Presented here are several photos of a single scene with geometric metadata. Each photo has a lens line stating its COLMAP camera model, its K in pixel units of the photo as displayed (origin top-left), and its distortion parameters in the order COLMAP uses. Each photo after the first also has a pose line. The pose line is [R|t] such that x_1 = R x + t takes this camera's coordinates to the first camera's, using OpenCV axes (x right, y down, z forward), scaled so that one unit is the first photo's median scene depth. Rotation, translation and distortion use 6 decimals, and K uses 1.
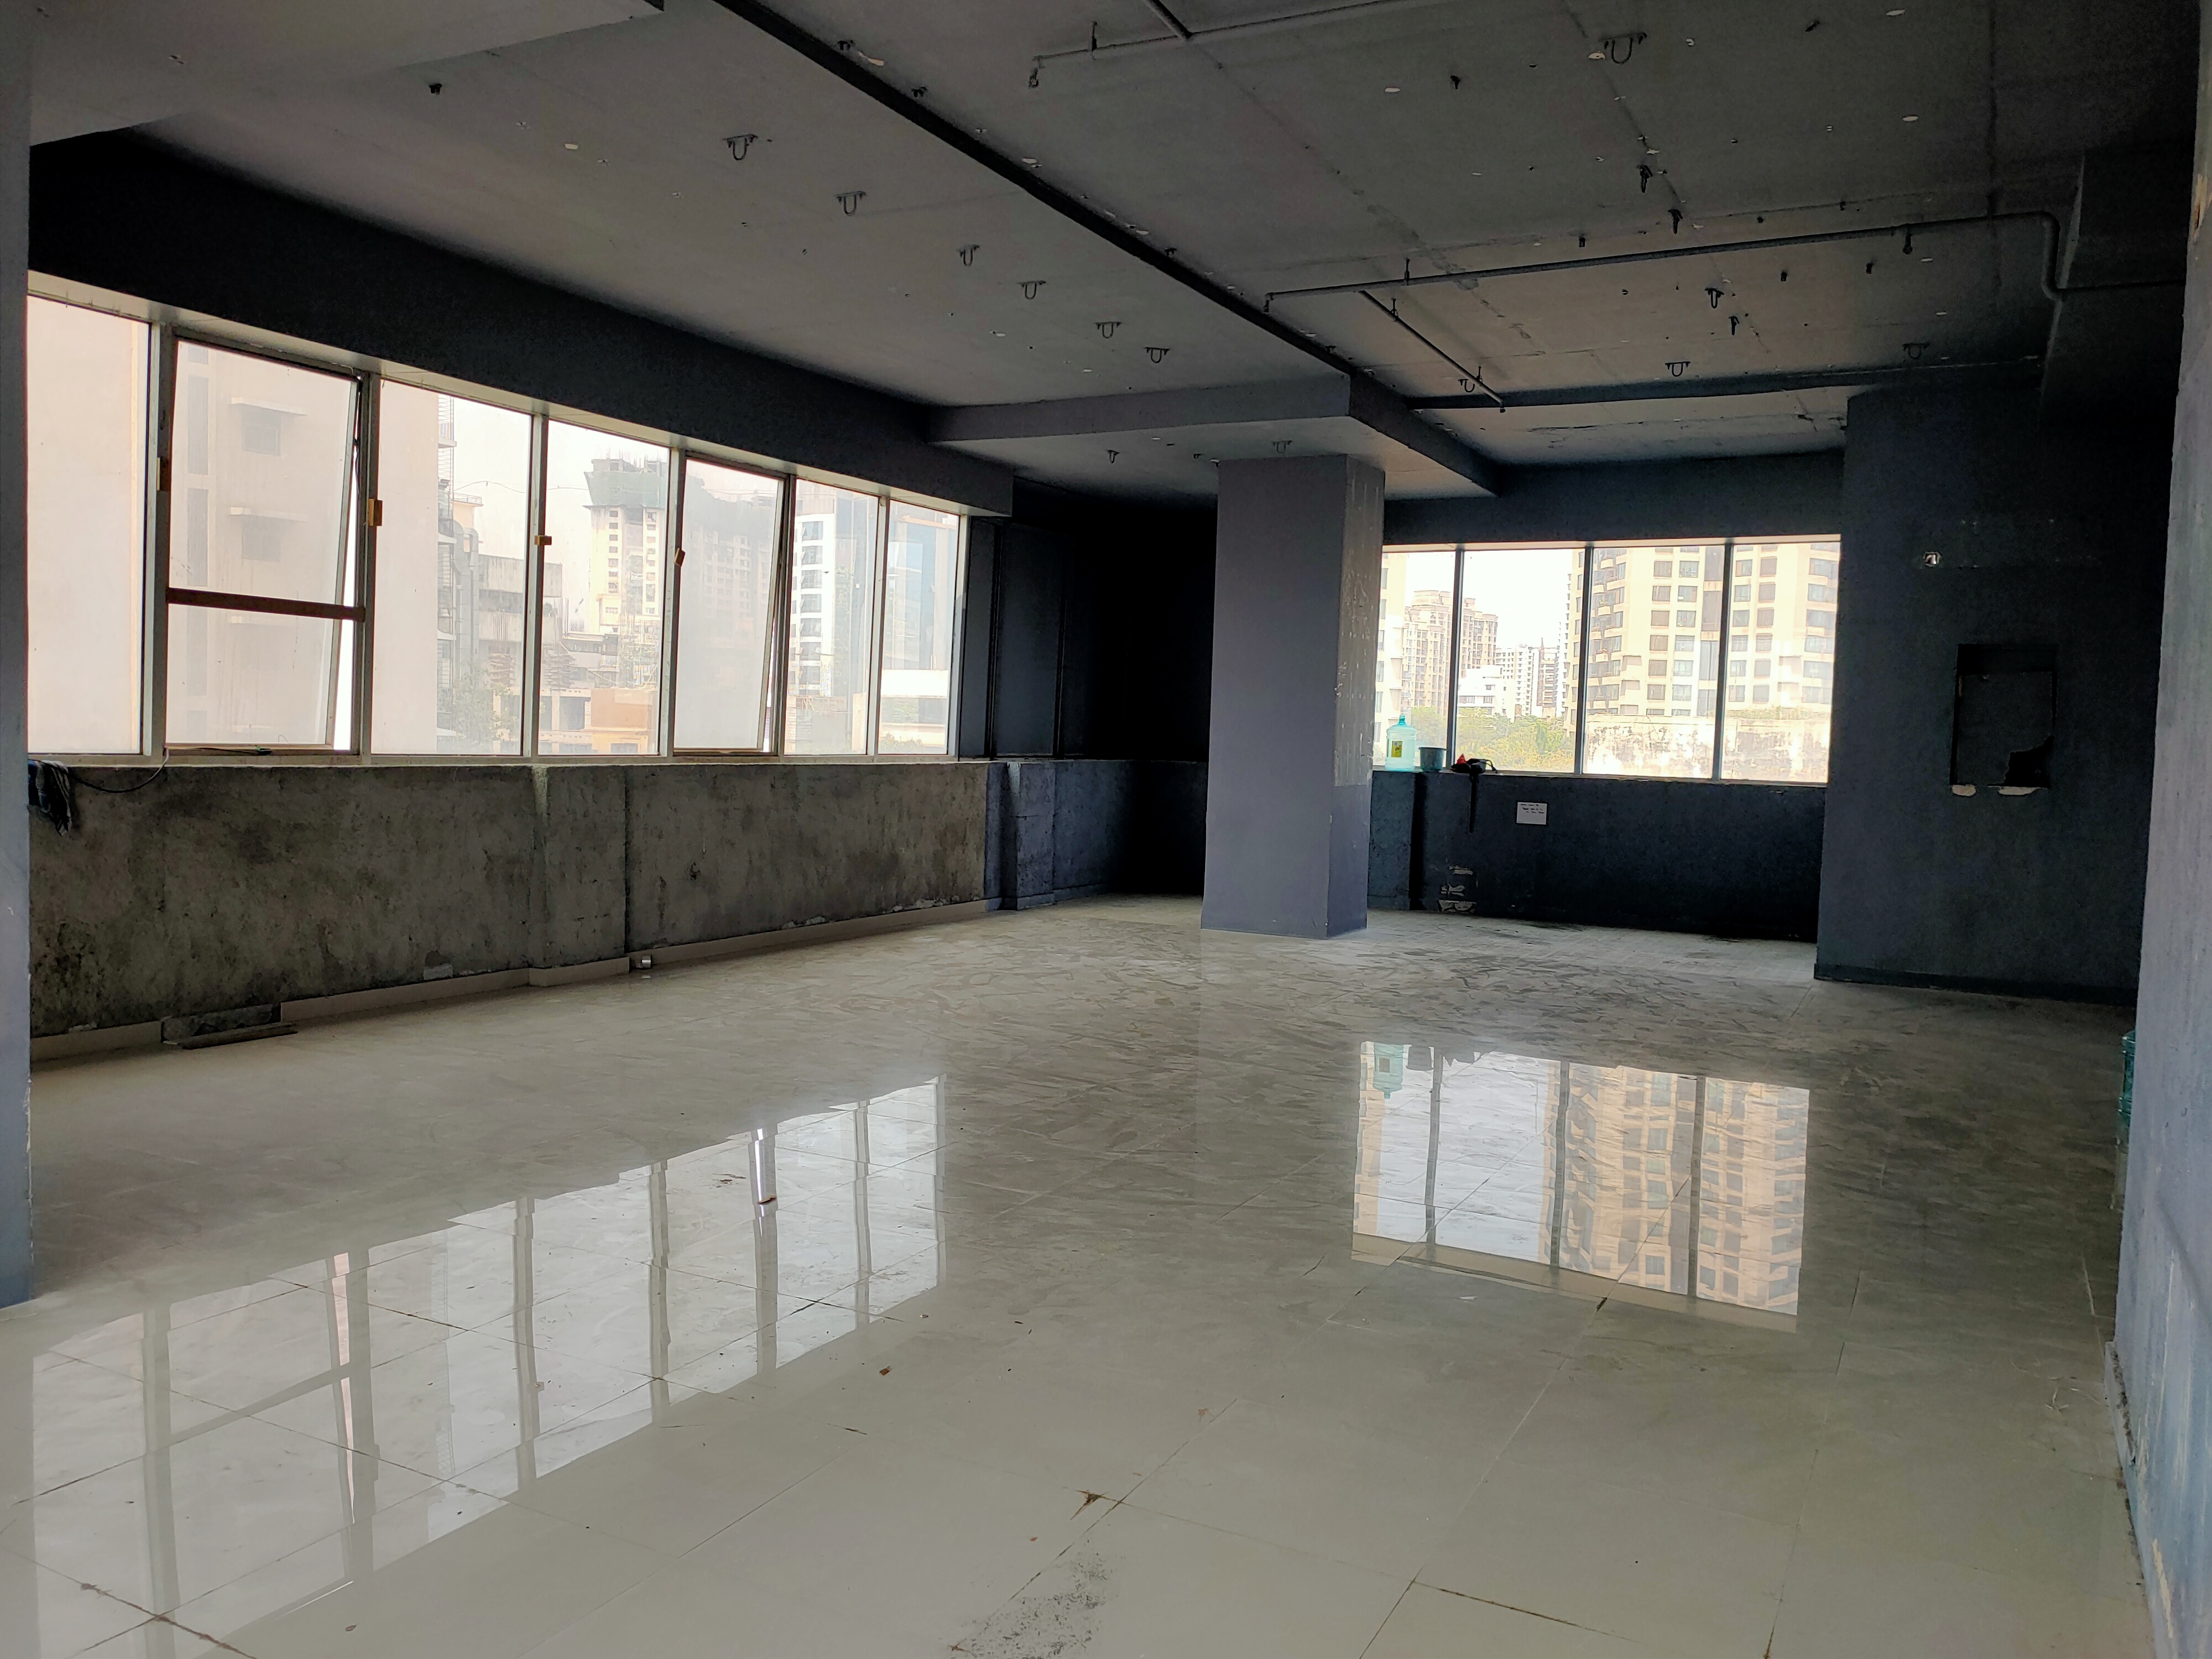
lens RADIAL K [[1683.4, 0, 1126.5], [0, 1683.4, 825.8], [0, 0, 1]] dist [0.079600, -0.099672]
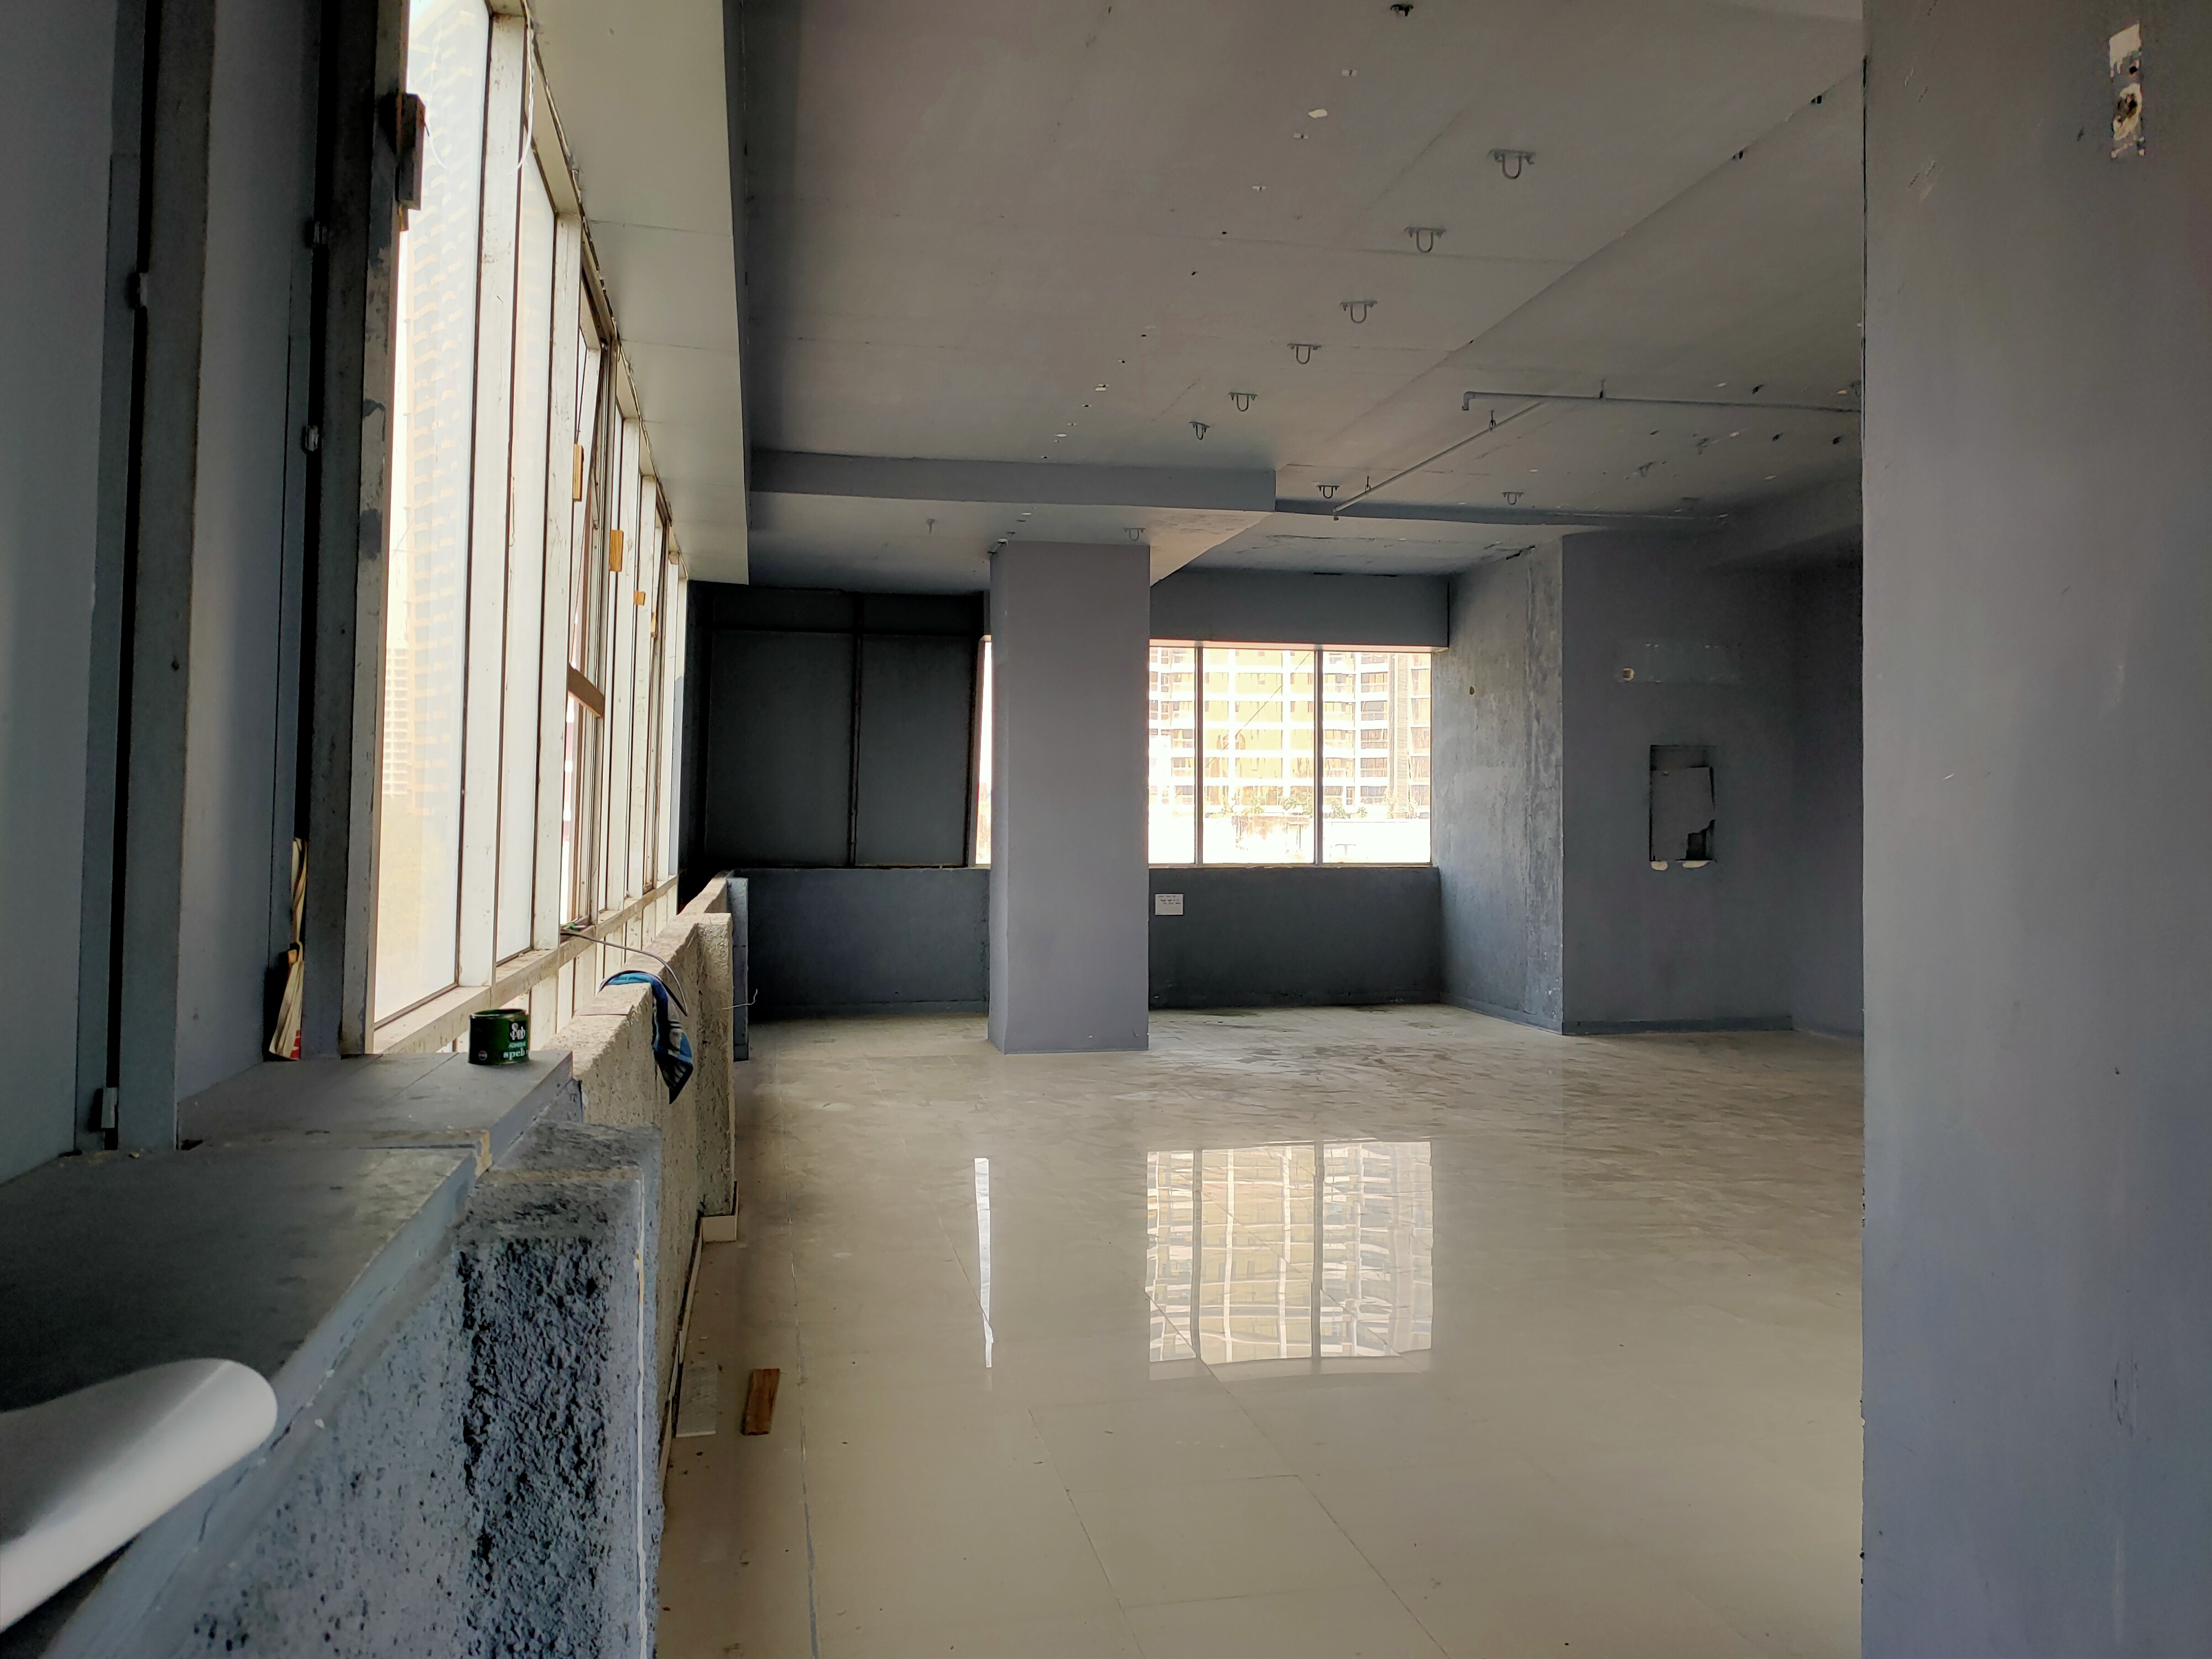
lens RADIAL K [[1683.4, 0, 1126.5], [0, 1683.4, 825.8], [0, 0, 1]] dist [0.079600, -0.099672]
pose [[0.777768, -0.029807, 0.627845, -0.469955], [0.059322, 0.997897, -0.026111, -0.034038], [-0.625746, 0.057553, 0.777900, 0.255943]]
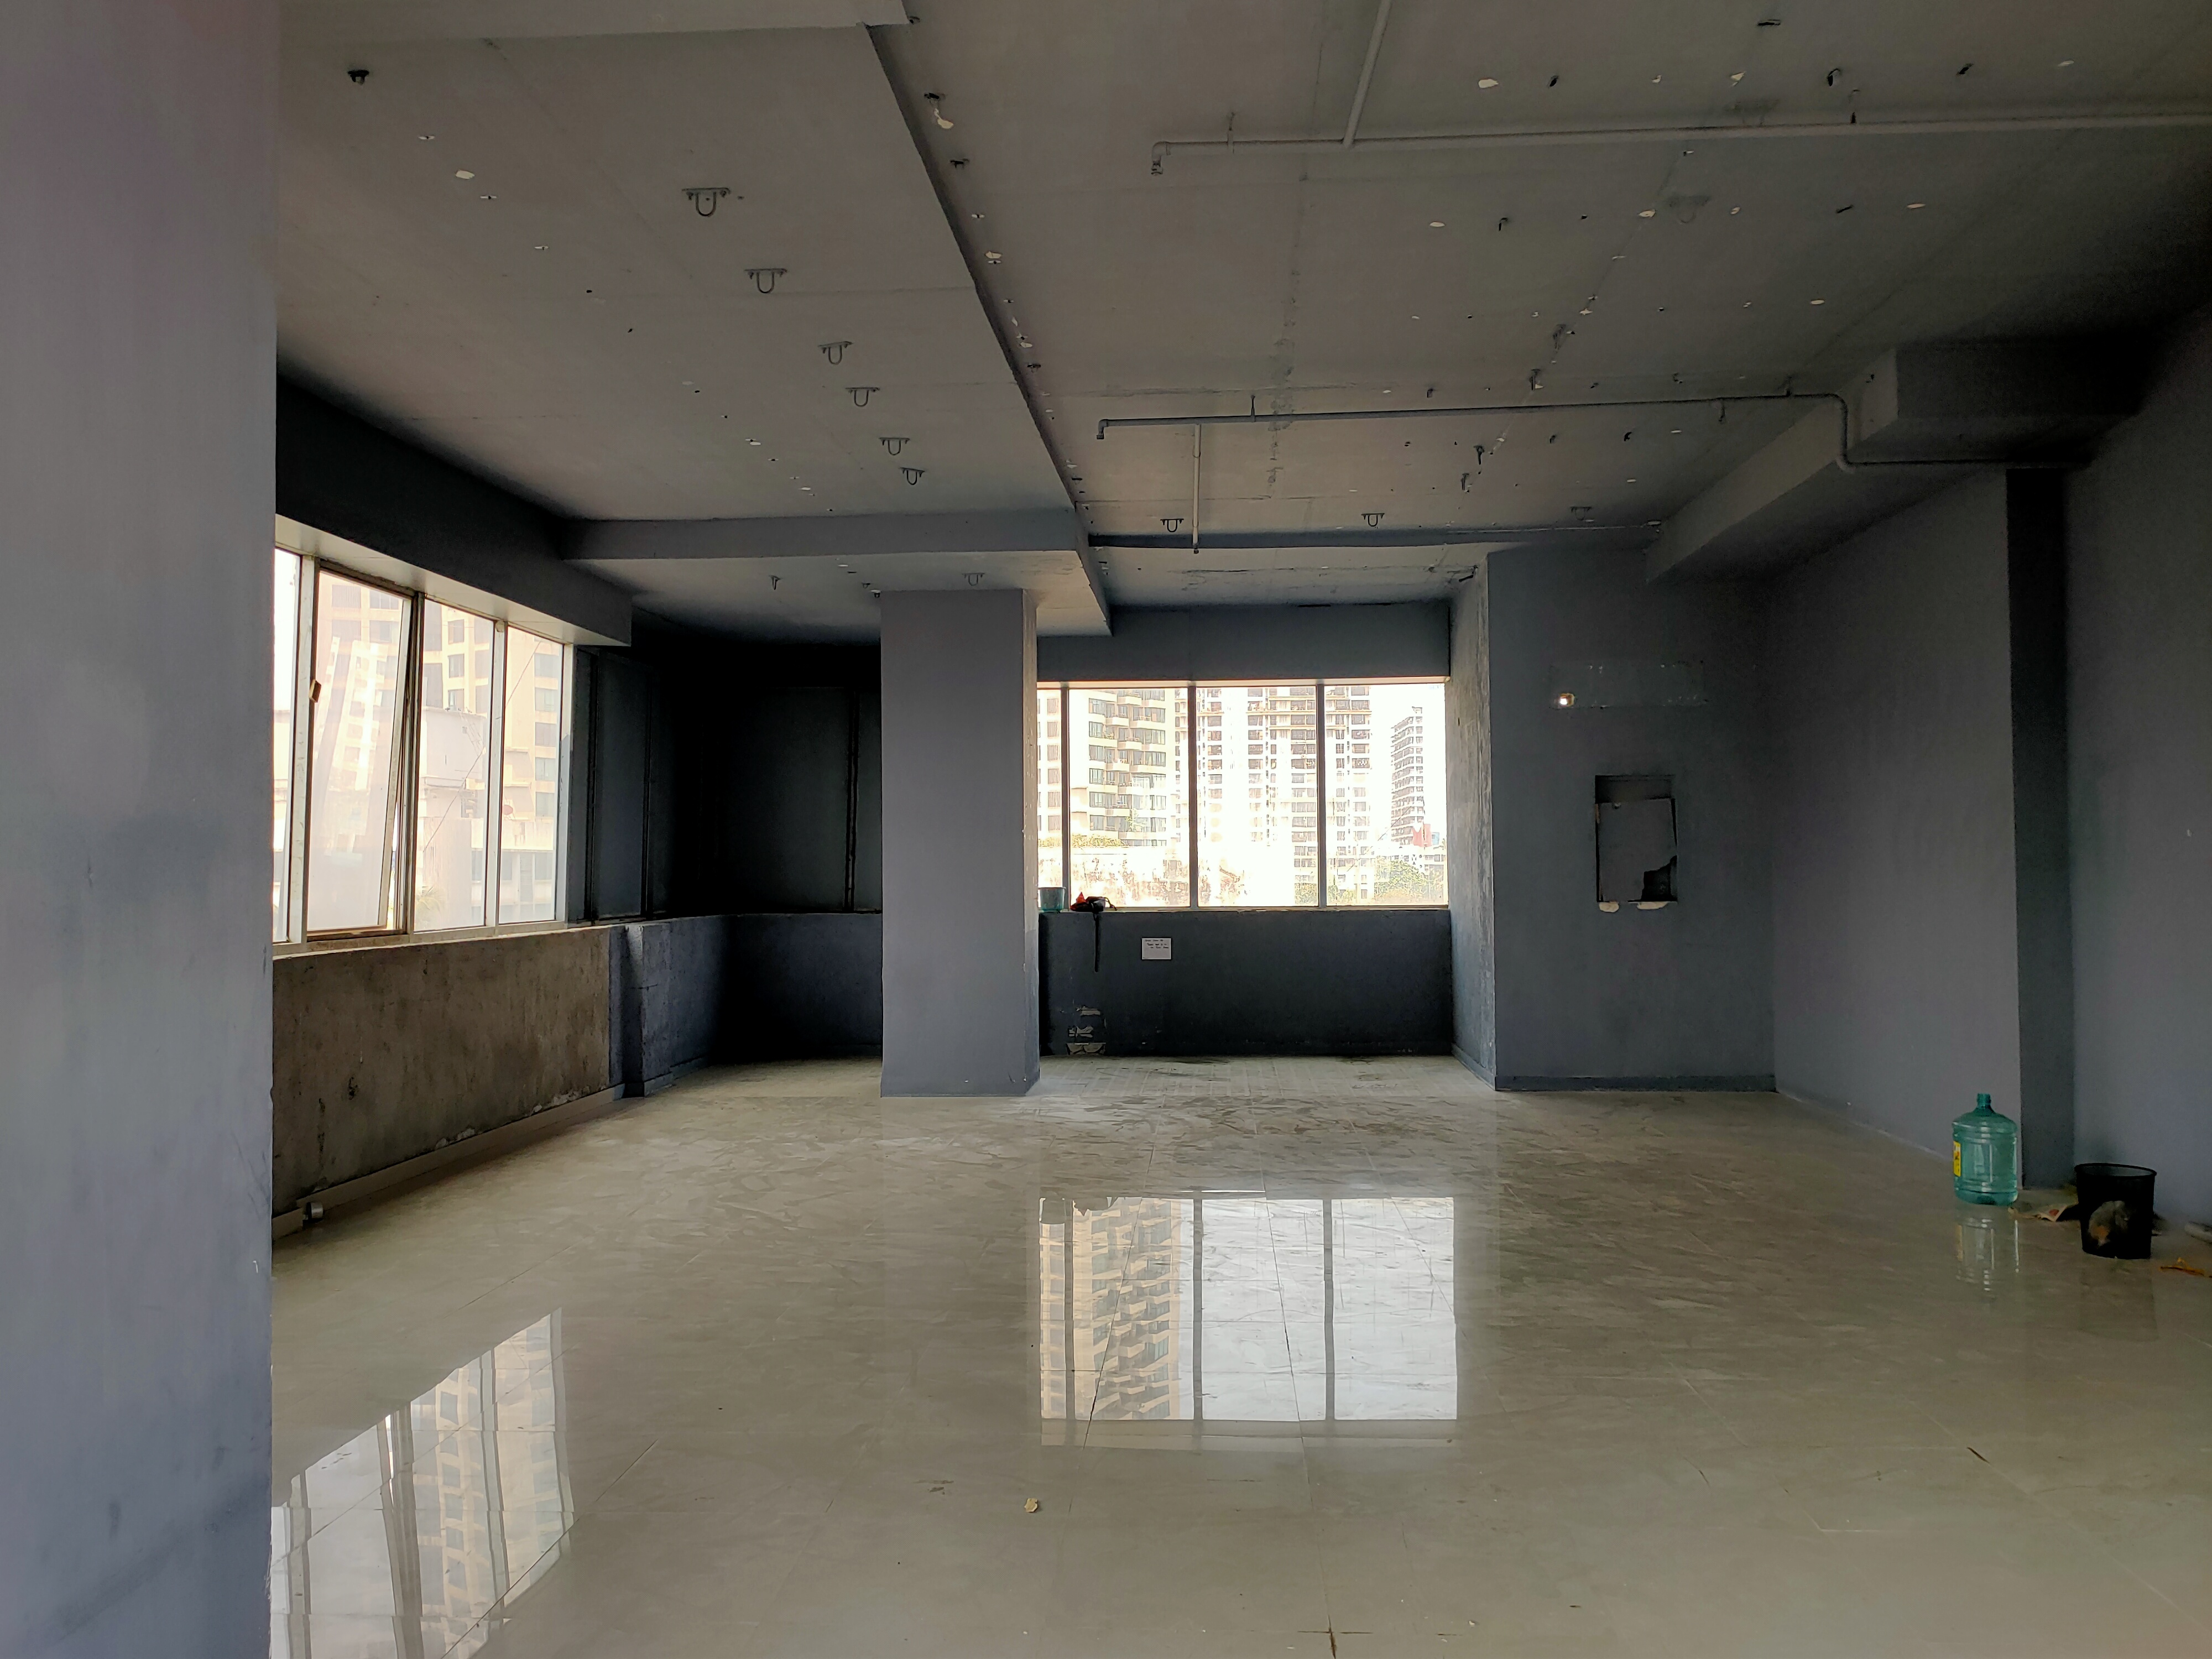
lens RADIAL K [[1683.4, 0, 1126.5], [0, 1683.4, 825.8], [0, 0, 1]] dist [0.079600, -0.099672]
pose [[0.914530, -0.028310, 0.403527, -0.199512], [0.060538, 0.995892, -0.067331, -0.015554], [-0.399963, 0.086005, 0.912487, 0.102244]]
